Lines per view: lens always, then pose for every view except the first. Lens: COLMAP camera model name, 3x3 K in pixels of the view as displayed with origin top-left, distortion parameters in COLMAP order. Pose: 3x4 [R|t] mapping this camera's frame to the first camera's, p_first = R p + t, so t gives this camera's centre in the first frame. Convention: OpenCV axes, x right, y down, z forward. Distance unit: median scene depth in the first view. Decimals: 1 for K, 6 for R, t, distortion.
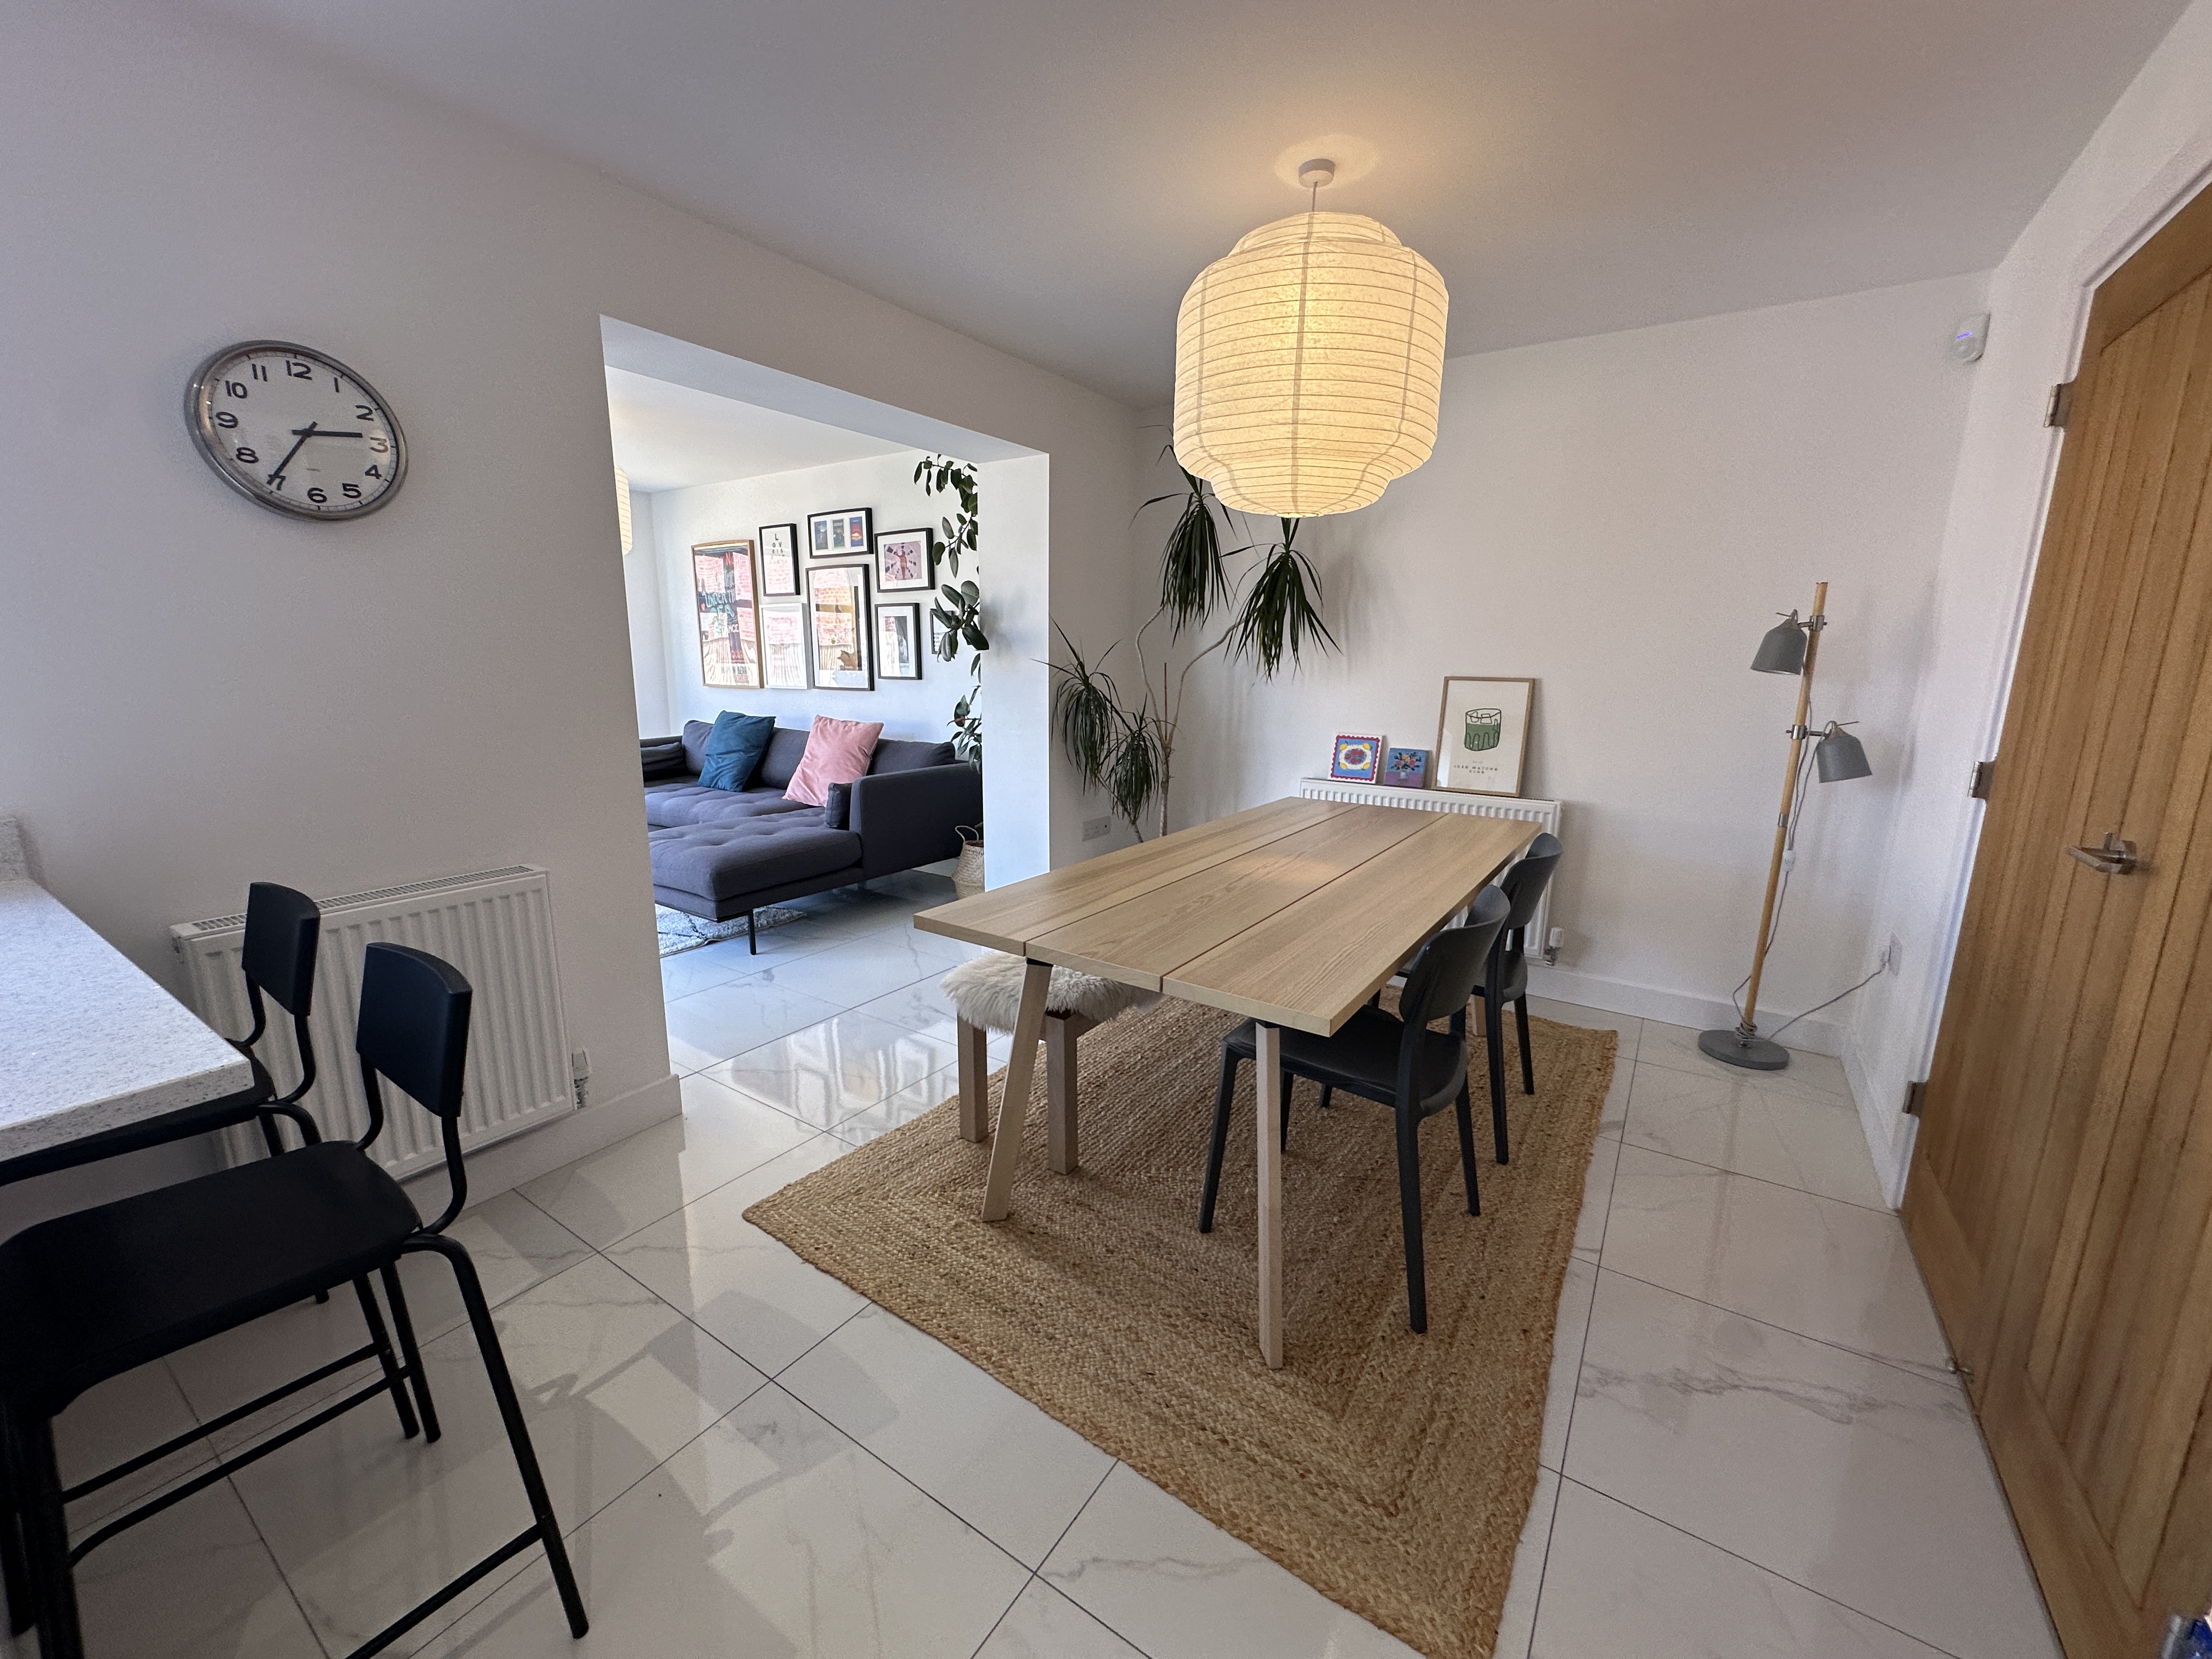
lens RADIAL K [[890.8, 0, 1106.0], [0, 890.8, 829.5], [0, 0, 1]] dist [-0.002098, -0.000262]
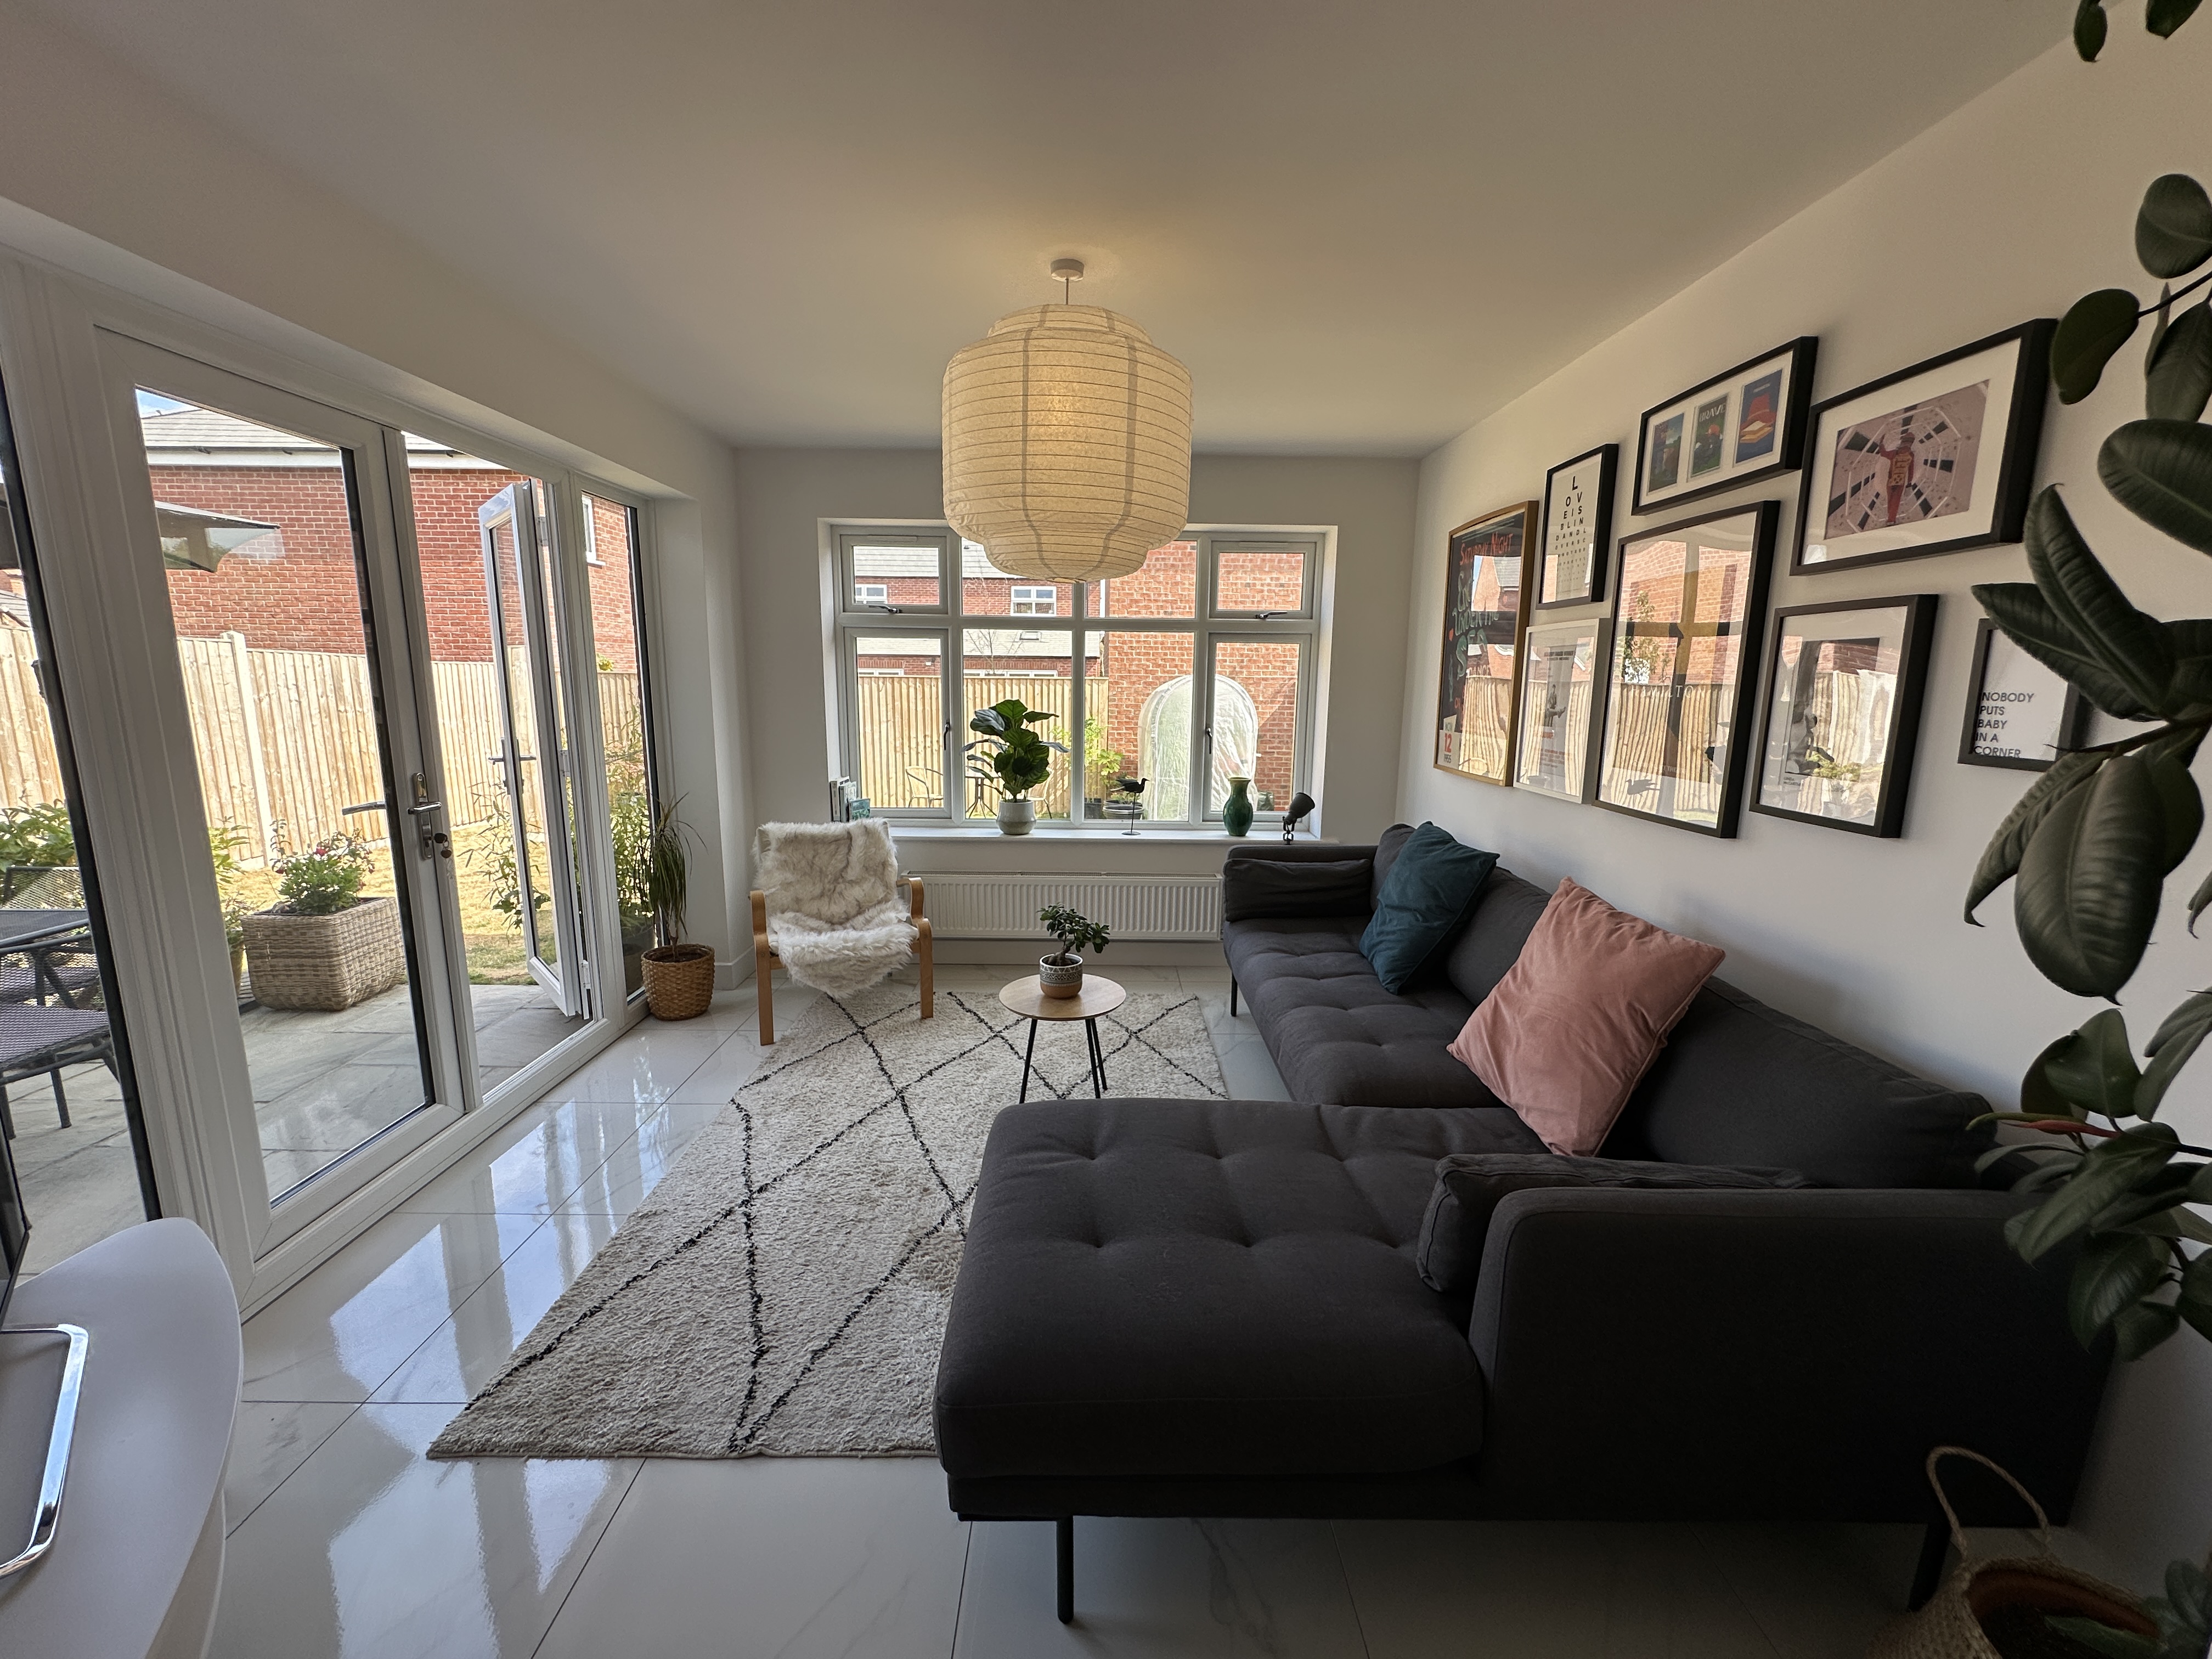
lens RADIAL K [[884.6, 0, 1106.0], [0, 884.6, 829.5], [0, 0, 1]] dist [-0.001870, -0.000343]
pose [[0.570801, 0.138825, -0.809267, -0.118422], [-0.163627, 0.985067, 0.053571, -0.146477], [0.804619, 0.101839, 0.584993, 0.610409]]
